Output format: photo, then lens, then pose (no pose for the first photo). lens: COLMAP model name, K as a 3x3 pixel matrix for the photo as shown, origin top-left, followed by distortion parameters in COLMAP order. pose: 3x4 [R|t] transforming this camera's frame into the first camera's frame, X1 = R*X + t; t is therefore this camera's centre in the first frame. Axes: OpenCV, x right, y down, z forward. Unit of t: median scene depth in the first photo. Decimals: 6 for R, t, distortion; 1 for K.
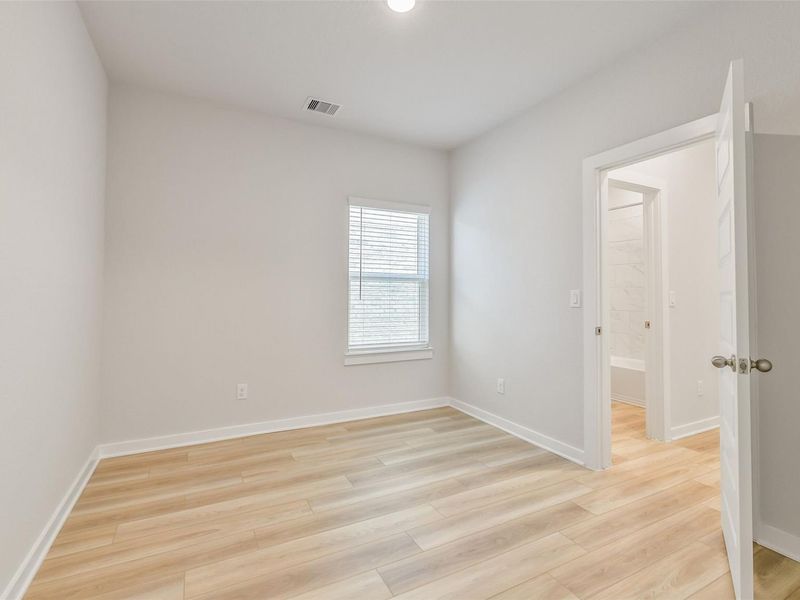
lens RADIAL K [[391.8, 0, 400.0], [0, 391.8, 300.0], [0, 0, 1]] dist [0.000496, -0.000381]
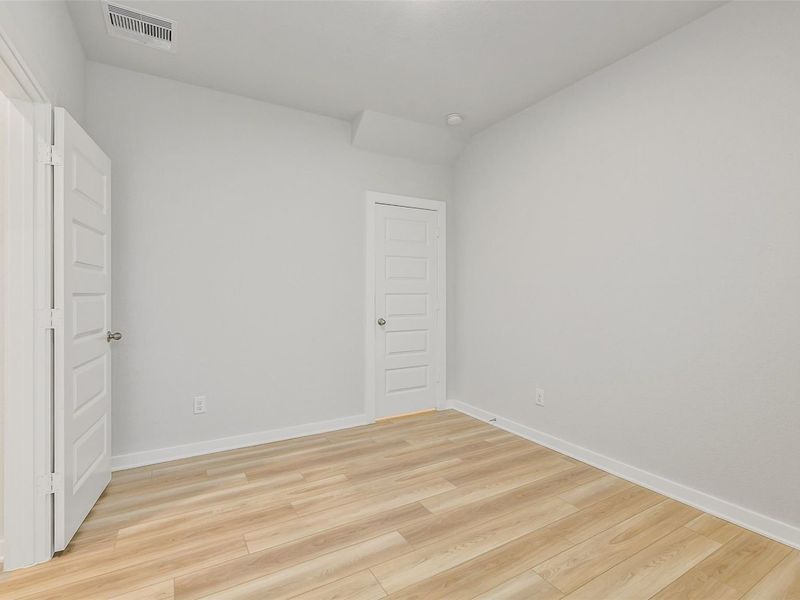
lens RADIAL K [[391.8, 0, 400.0], [0, 391.8, 300.0], [0, 0, 1]] dist [0.000496, -0.000381]
pose [[-0.998677, -0.002650, -0.051360, 0.107850], [-0.004743, 0.999161, 0.040683, -0.045108], [0.051209, 0.040873, -0.997851, 2.049937]]
